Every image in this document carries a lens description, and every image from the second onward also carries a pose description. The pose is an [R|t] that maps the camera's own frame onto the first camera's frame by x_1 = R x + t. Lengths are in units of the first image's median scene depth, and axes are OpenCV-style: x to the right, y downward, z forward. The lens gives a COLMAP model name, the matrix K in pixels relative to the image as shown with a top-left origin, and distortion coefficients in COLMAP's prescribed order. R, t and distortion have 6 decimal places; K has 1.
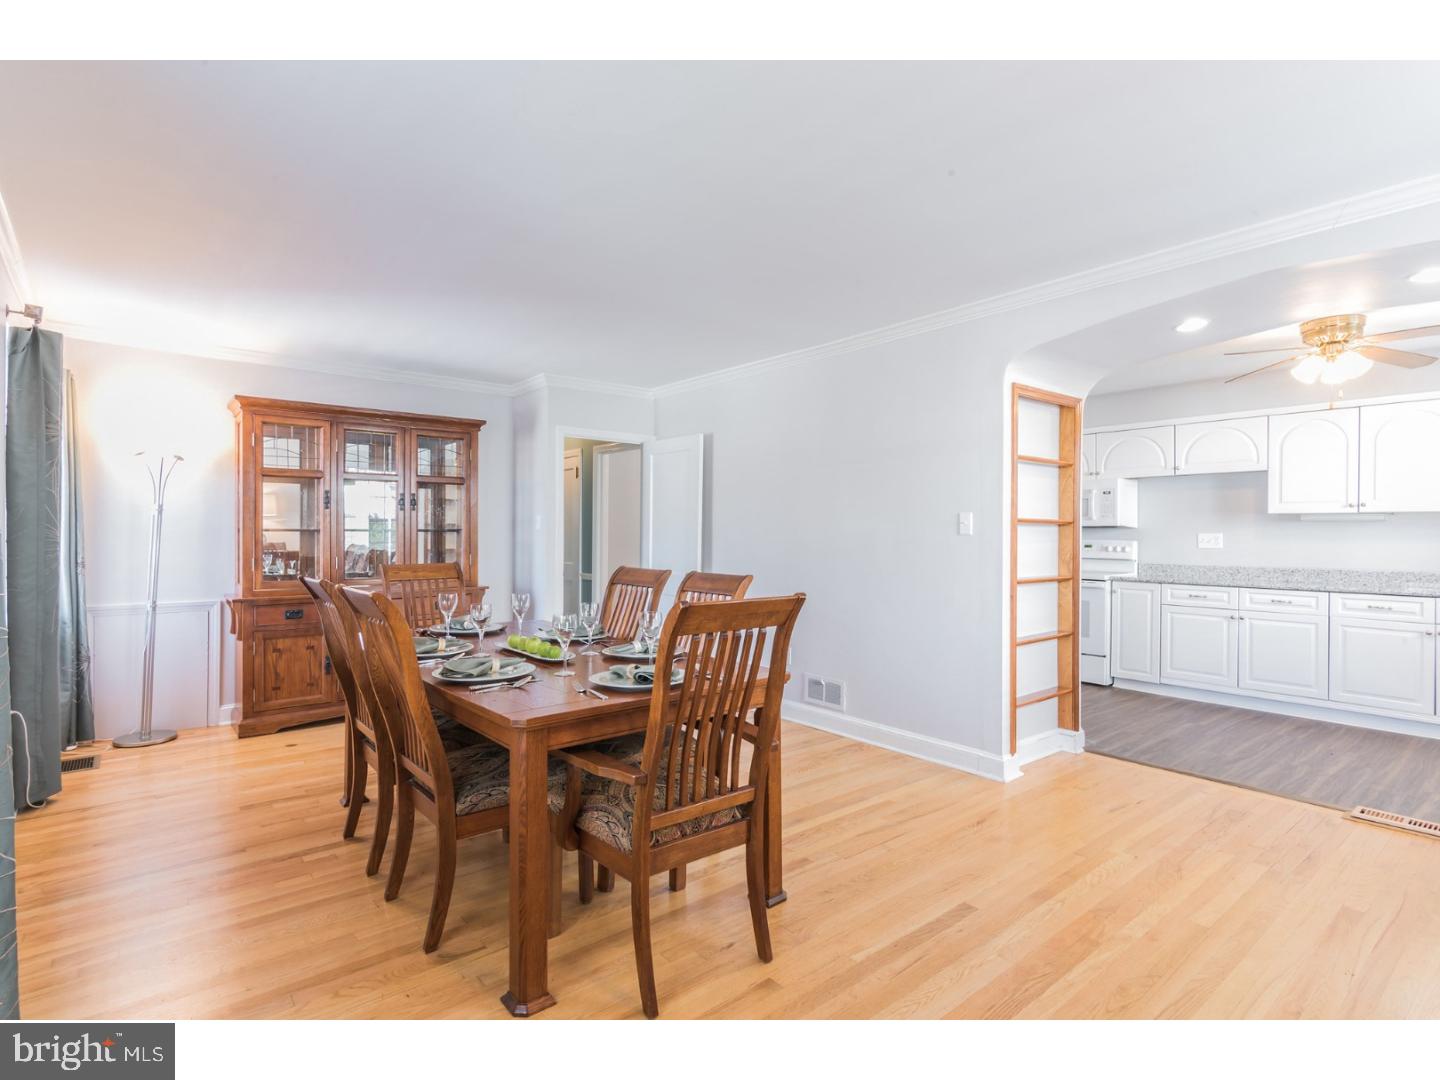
lens RADIAL K [[714.4, 0, 719.5], [0, 714.4, 539.0], [0, 0, 1]] dist [-0.000925, 0.000348]
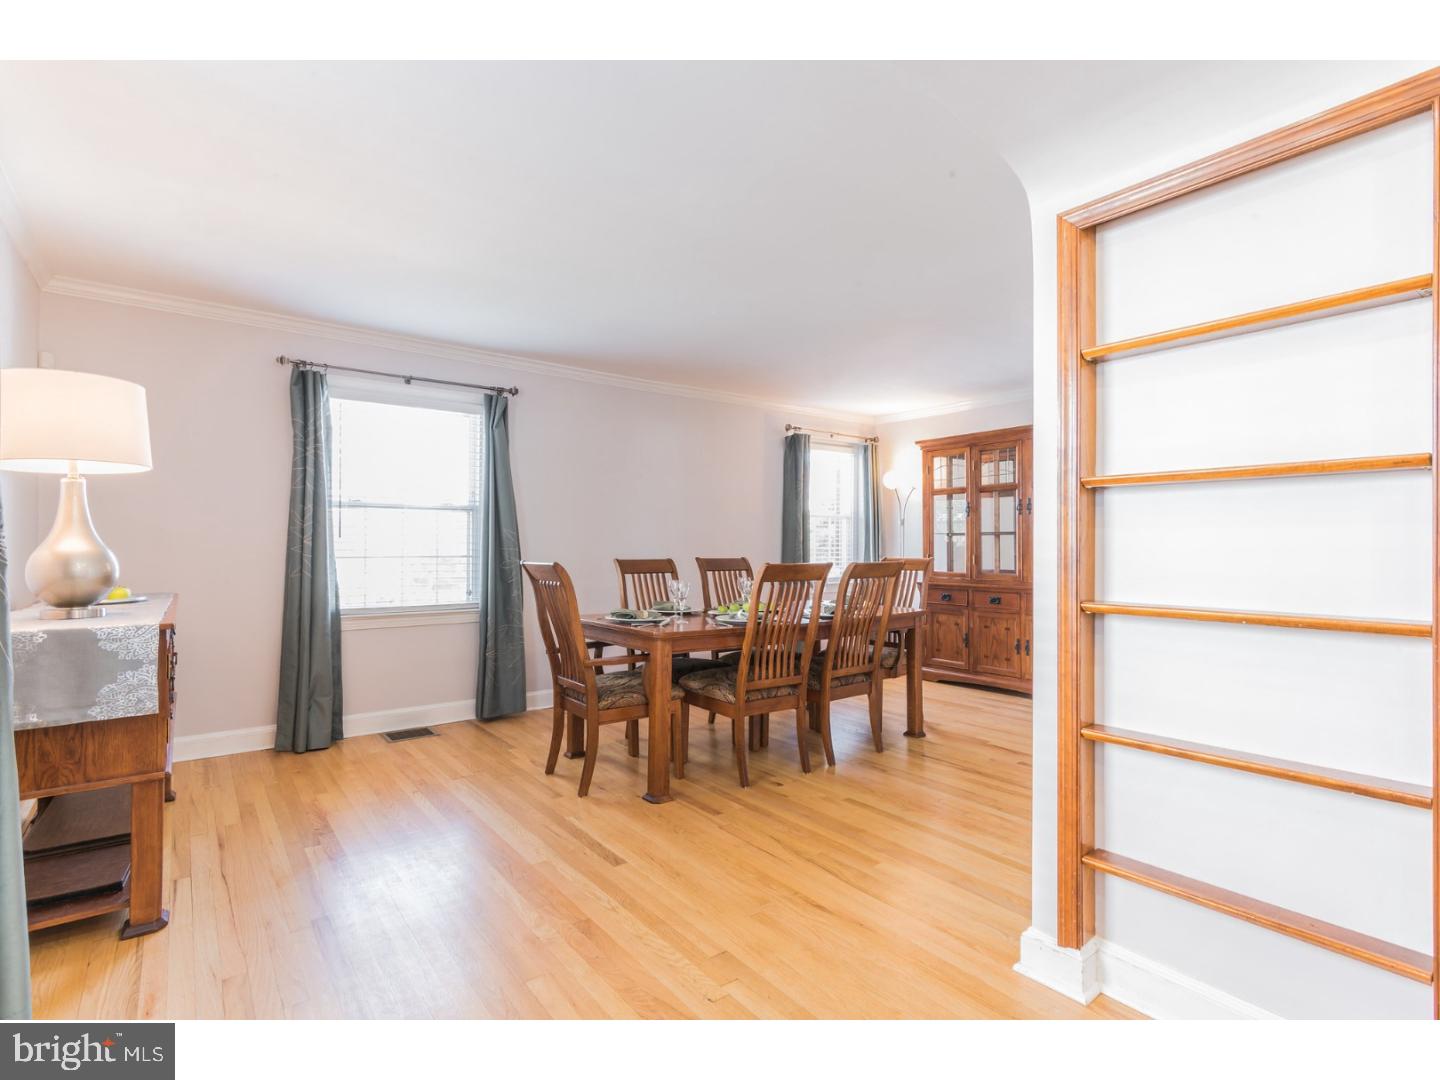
lens RADIAL K [[714.4, 0, 719.8], [0, 714.4, 537.7], [0, 0, 1]] dist [-0.000925, 0.000348]
pose [[-0.036064, -0.014469, -0.999245, 0.777329], [-0.010075, 0.999850, -0.014114, 0.018700], [0.999299, 0.009558, -0.036204, 0.643590]]
